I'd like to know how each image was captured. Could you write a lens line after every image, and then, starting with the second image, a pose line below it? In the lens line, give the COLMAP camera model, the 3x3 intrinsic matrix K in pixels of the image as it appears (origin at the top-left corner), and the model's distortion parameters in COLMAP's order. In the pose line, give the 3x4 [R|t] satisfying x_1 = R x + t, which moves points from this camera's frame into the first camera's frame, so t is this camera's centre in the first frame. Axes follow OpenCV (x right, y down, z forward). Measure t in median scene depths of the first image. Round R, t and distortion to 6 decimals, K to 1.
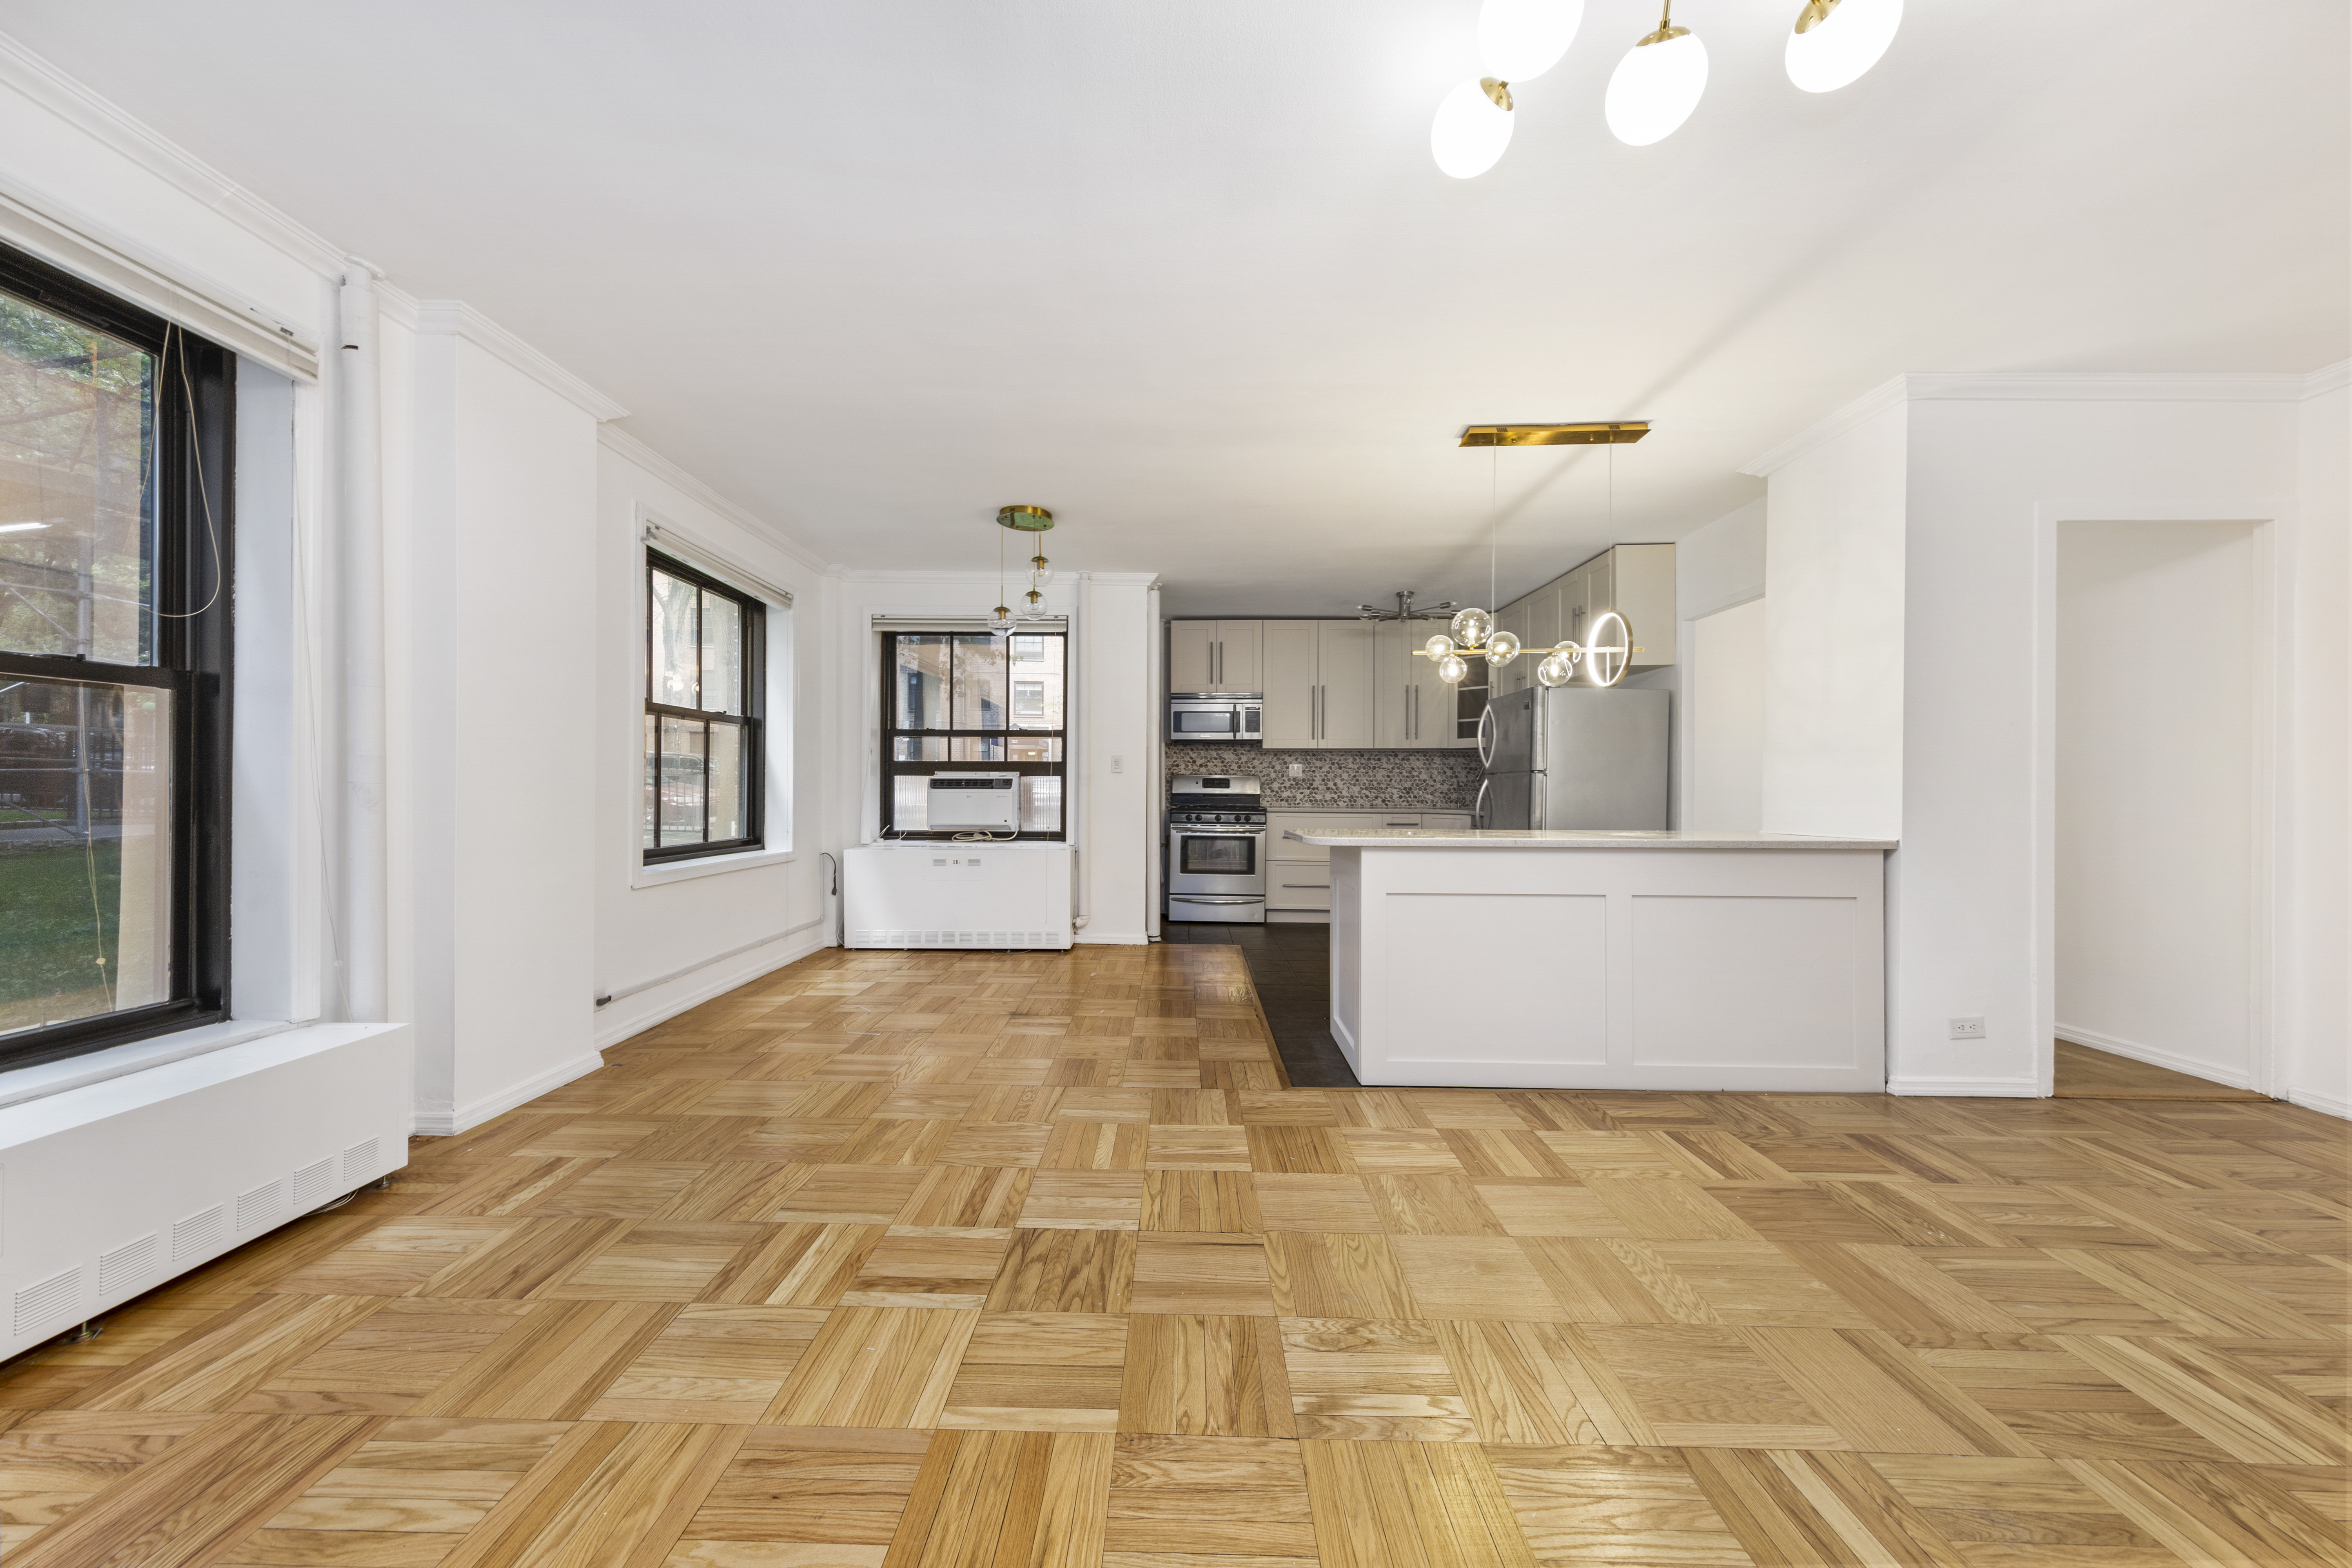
lens RADIAL K [[793.6, 0, 1176.0], [0, 793.6, 784.0], [0, 0, 1]] dist [0.007427, -0.000227]
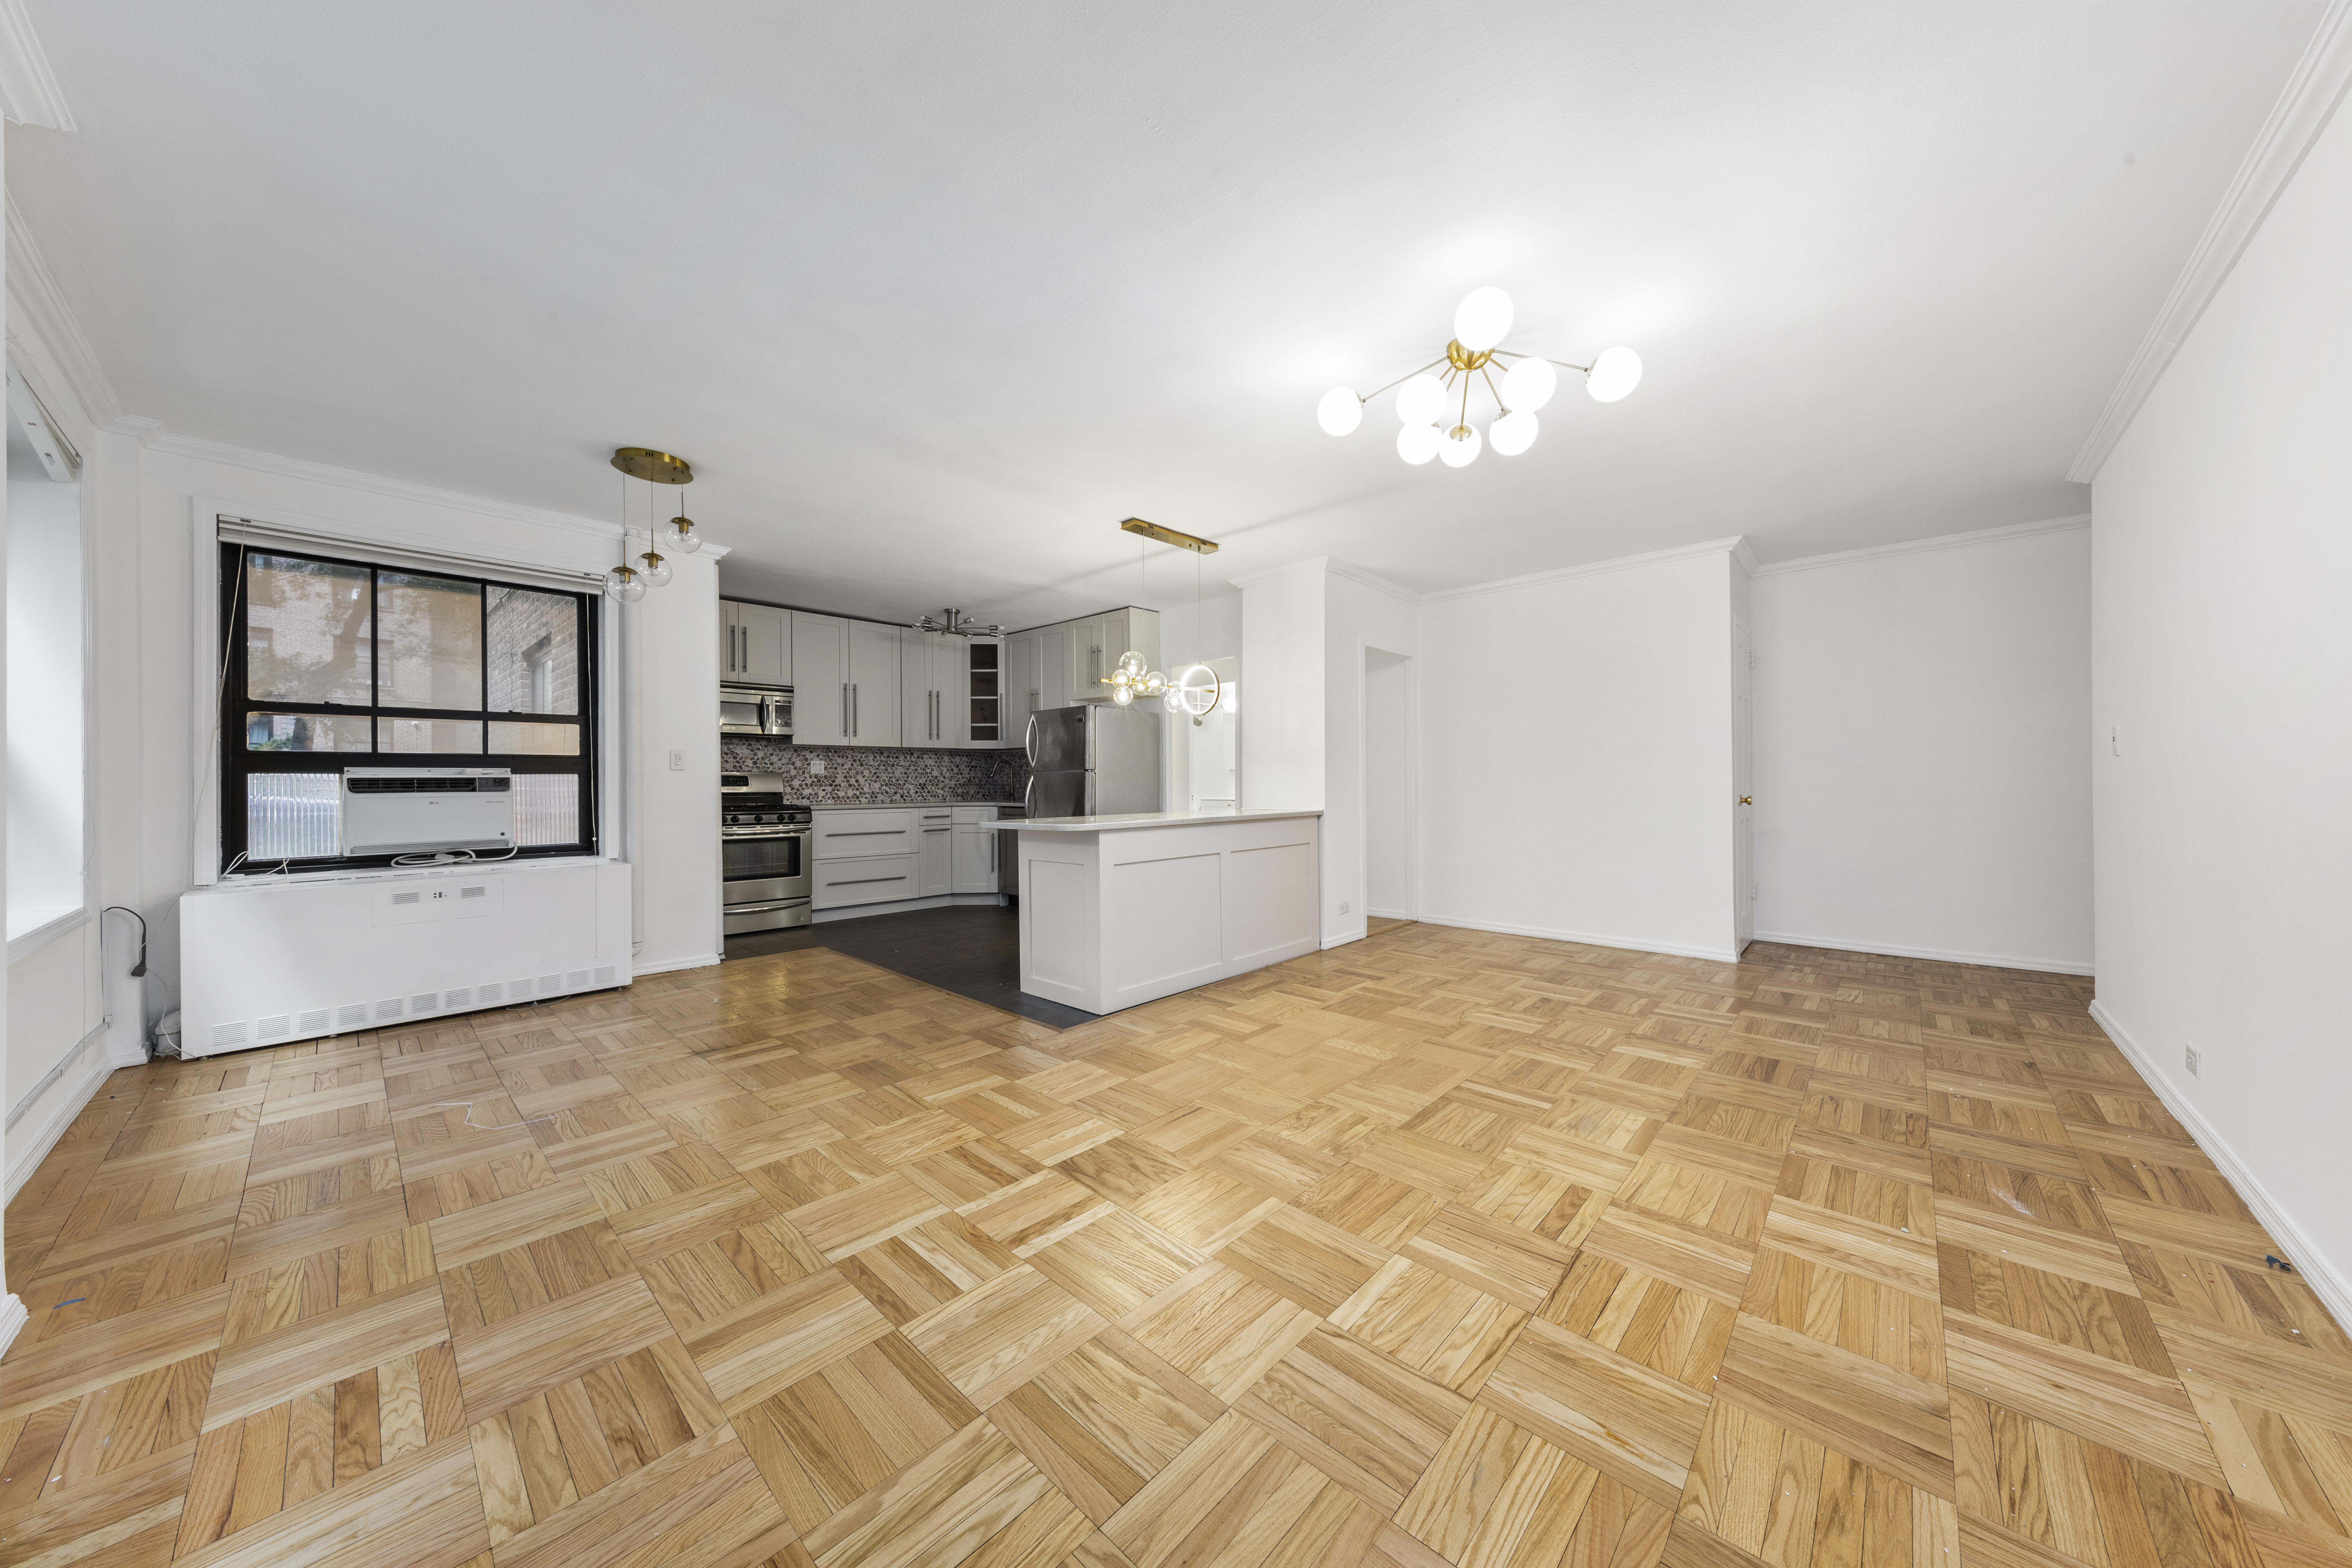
lens RADIAL K [[770.7, 0, 1176.0], [0, 770.7, 784.0], [0, 0, 1]] dist [0.004986, -0.000158]
pose [[0.669678, -0.011270, 0.742566, -0.529058], [0.005432, 0.999932, 0.010277, -0.007779], [-0.742631, -0.002849, 0.669694, 0.062652]]
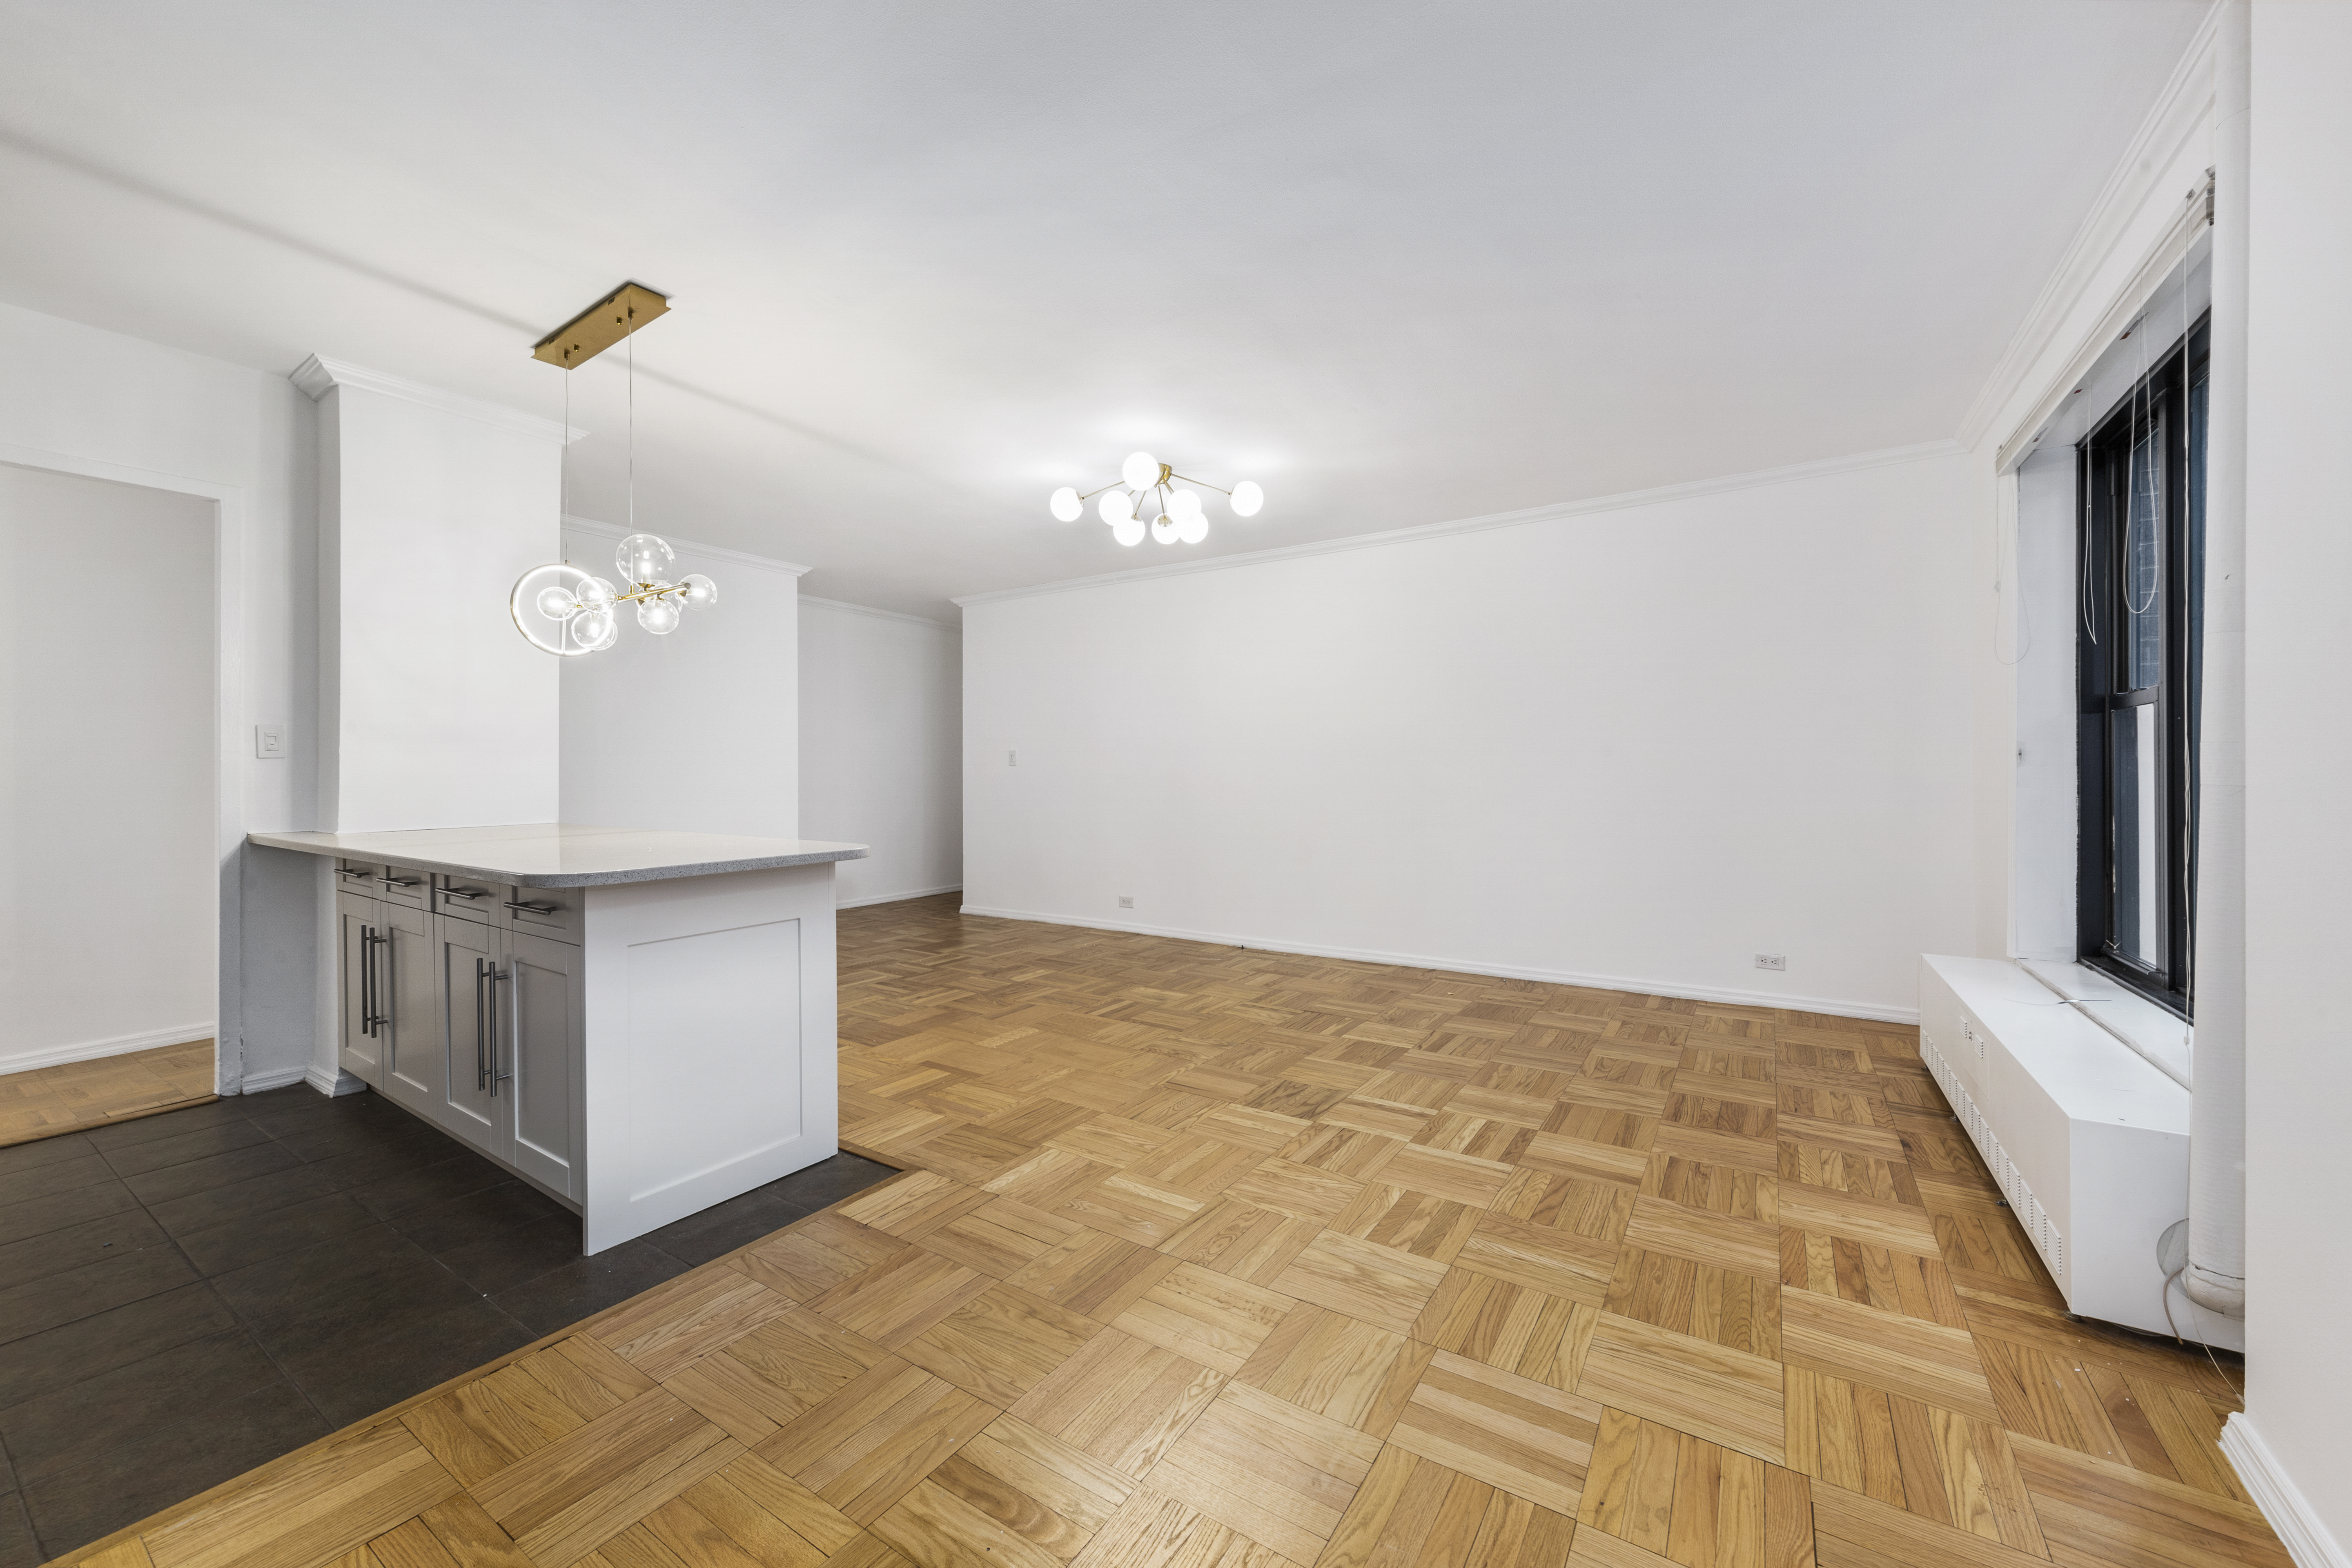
lens RADIAL K [[888.4, 0, 1176.0], [0, 888.4, 784.0], [0, 0, 1]] dist [-0.000635, -0.000050]
pose [[-0.840650, -0.007766, 0.541523, -0.460158], [-0.004068, 0.999960, 0.008025, -0.000835], [-0.541564, 0.004544, -0.840647, 1.357476]]
